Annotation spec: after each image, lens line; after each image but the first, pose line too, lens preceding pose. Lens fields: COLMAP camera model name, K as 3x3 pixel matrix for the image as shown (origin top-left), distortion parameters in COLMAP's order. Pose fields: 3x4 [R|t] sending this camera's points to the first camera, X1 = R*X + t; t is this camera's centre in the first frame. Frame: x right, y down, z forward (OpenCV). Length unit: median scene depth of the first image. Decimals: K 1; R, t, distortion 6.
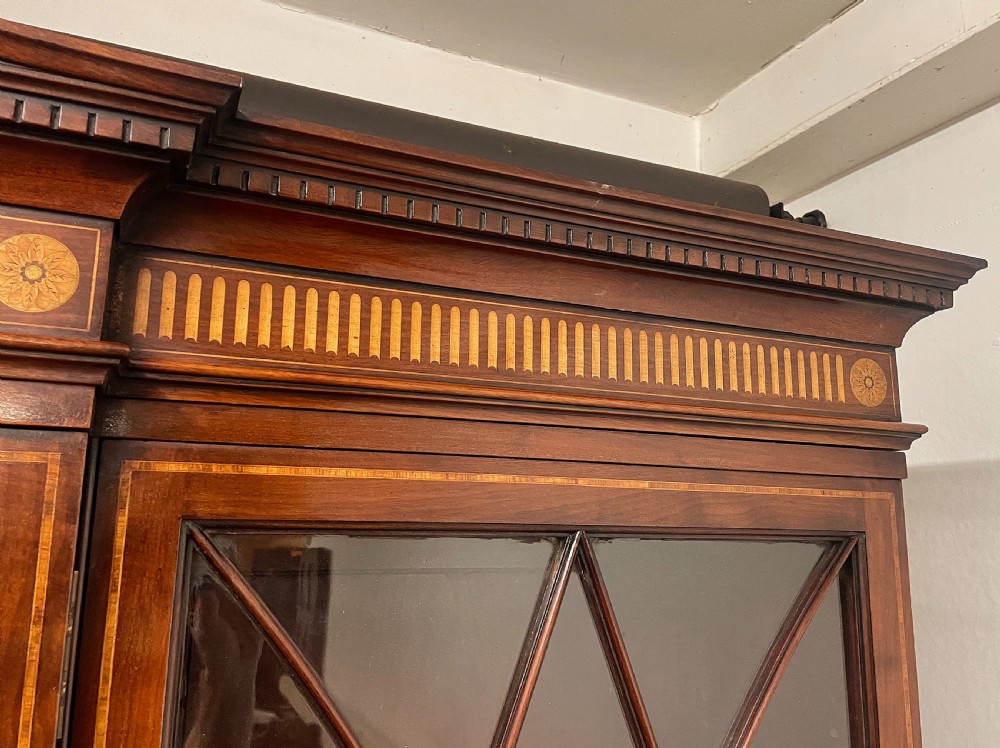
lens RADIAL K [[884.3, 0, 538.3], [0, 884.3, 368.2], [0, 0, 1]] dist [0.082755, -0.120701]
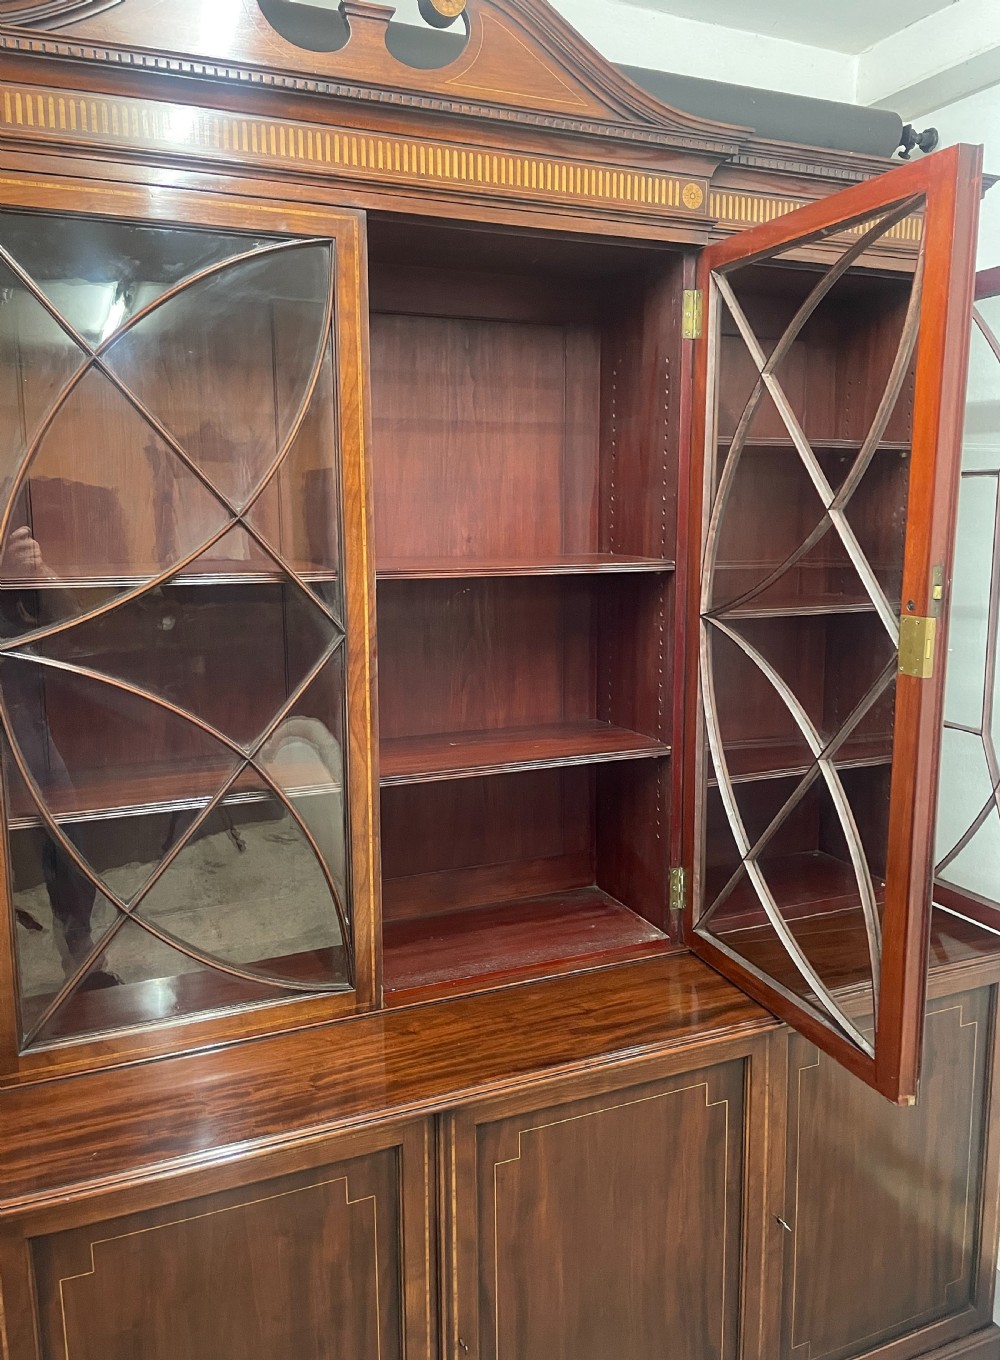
lens RADIAL K [[1065.2, 0, 508.0], [0, 1065.2, 659.7], [0, 0, 1]] dist [0.055403, -0.070965]
pose [[0.999150, -0.003710, -0.041054, -0.974704], [0.017187, 0.942736, 0.333098, 0.159740], [0.037467, -0.333520, 0.941998, -3.055777]]
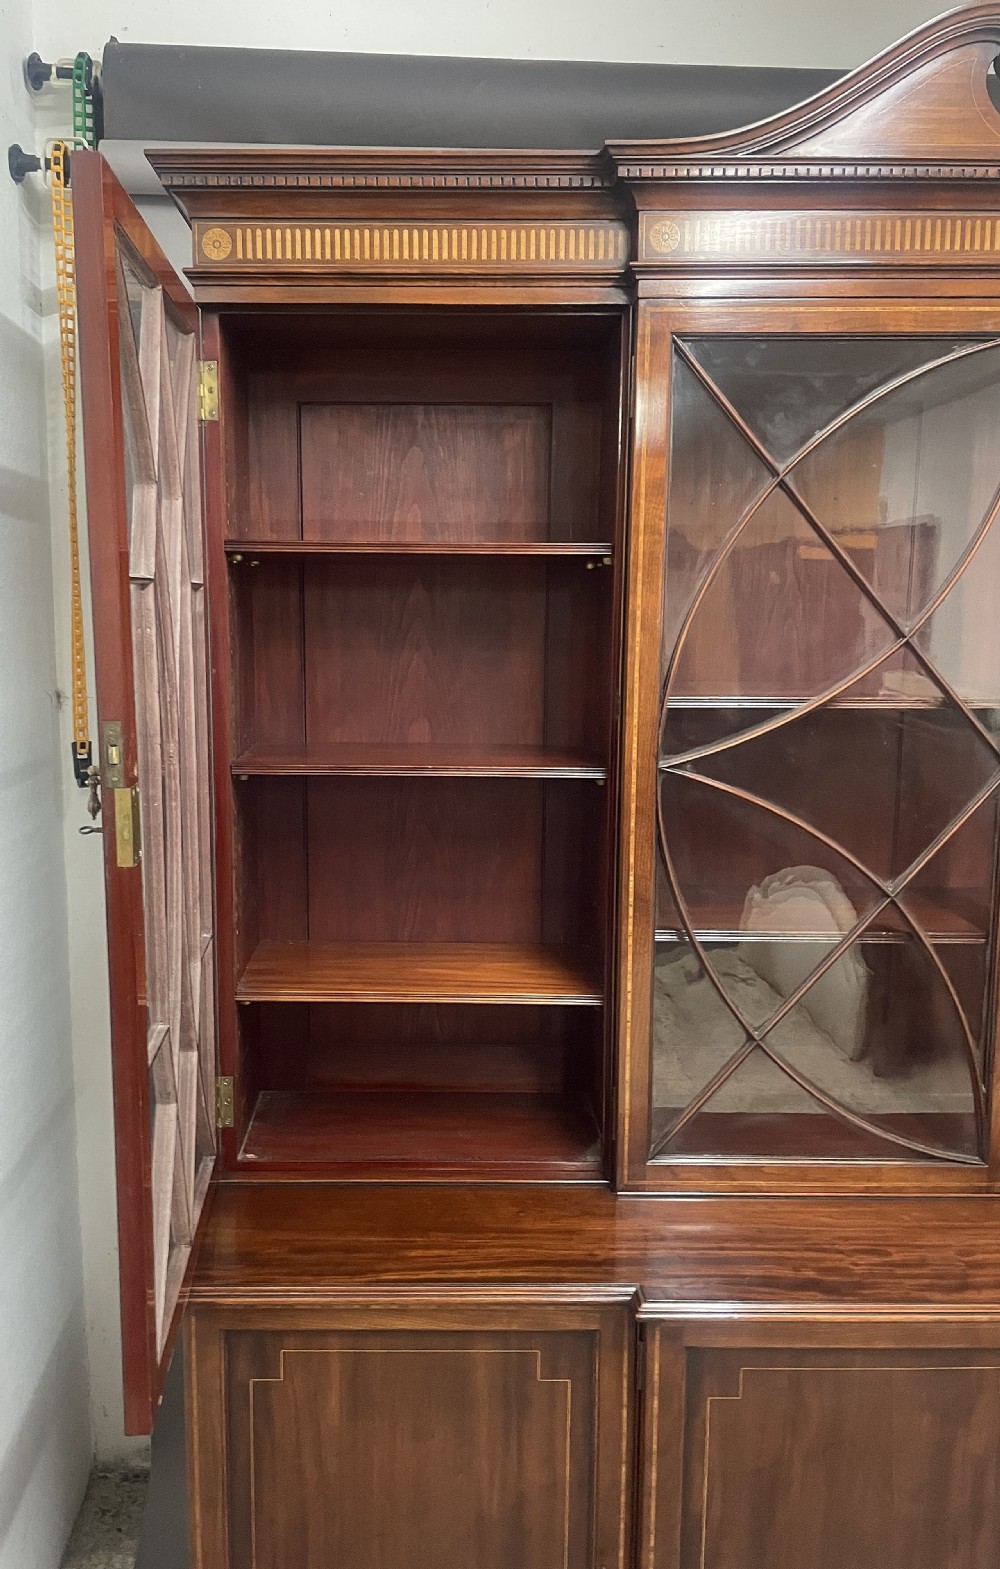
lens RADIAL K [[1218.1, 0, 431.5], [0, 1218.1, 775.7], [0, 0, 1]] dist [0.069909, -0.053639]
pose [[0.905451, 0.056408, -0.420685, -1.634834], [0.082904, 0.948537, 0.305621, 0.007082], [0.416275, -0.311601, 0.854178, -3.555243]]
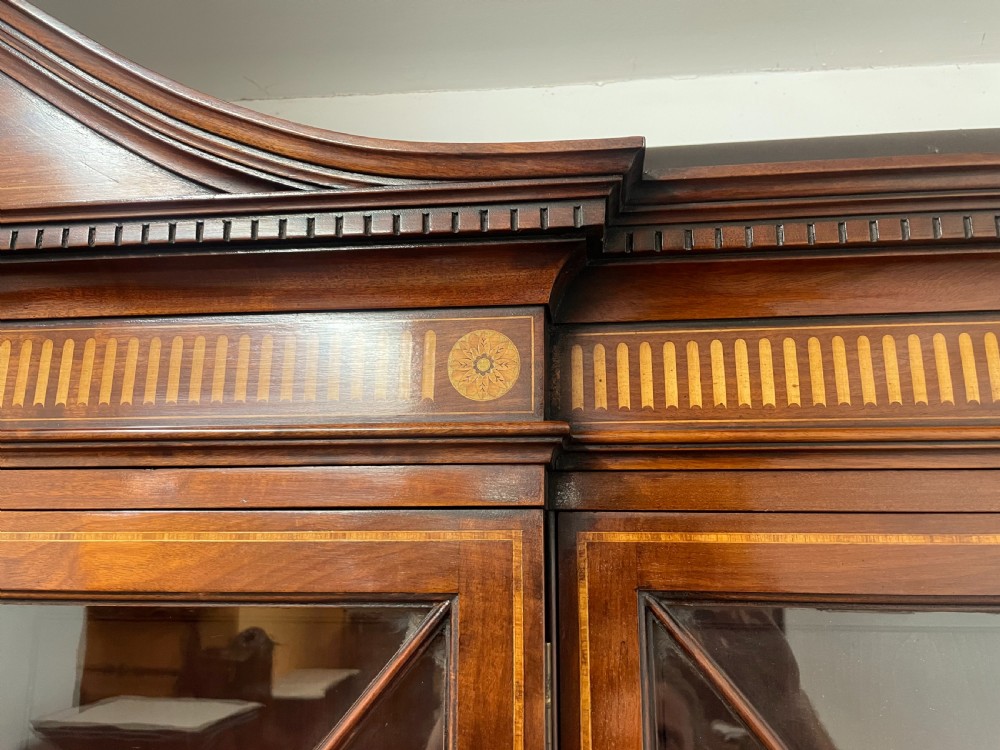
lens RADIAL K [[762.4, 0, 490.4], [0, 762.4, 373.2], [0, 0, 1]] dist [0.055512, -0.074106]
pose [[0.843749, -0.121725, -0.522752, -0.061926], [0.103248, 0.992564, -0.064476, -0.031212], [0.526713, 0.000429, 0.850043, 0.187737]]
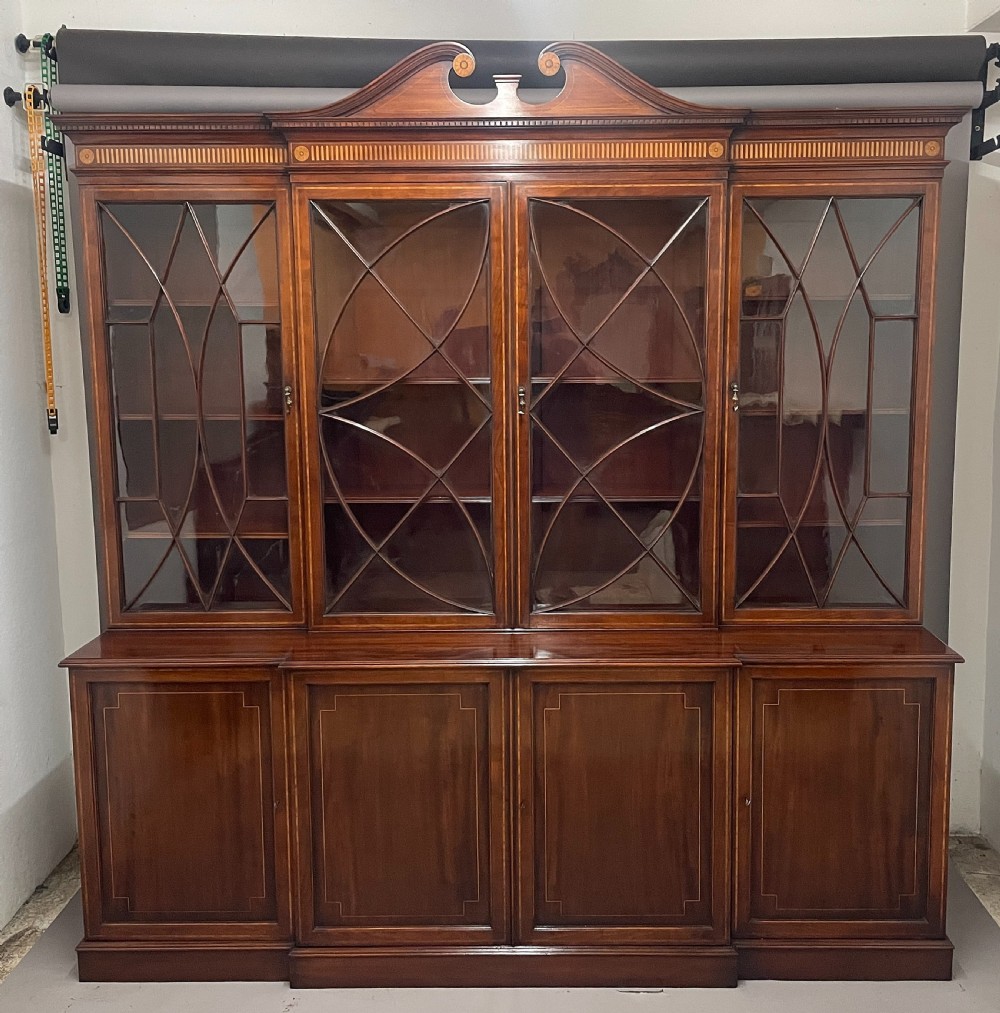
lens RADIAL K [[1149.3, 0, 543.4], [0, 1149.3, 481.8], [0, 0, 1]] dist [0.057756, 0.000000]
pose [[0.894882, 0.046851, -0.443836, 1.531966], [0.098094, 0.949509, 0.298011, -0.347547], [0.435389, -0.310223, 0.845103, -5.382471]]
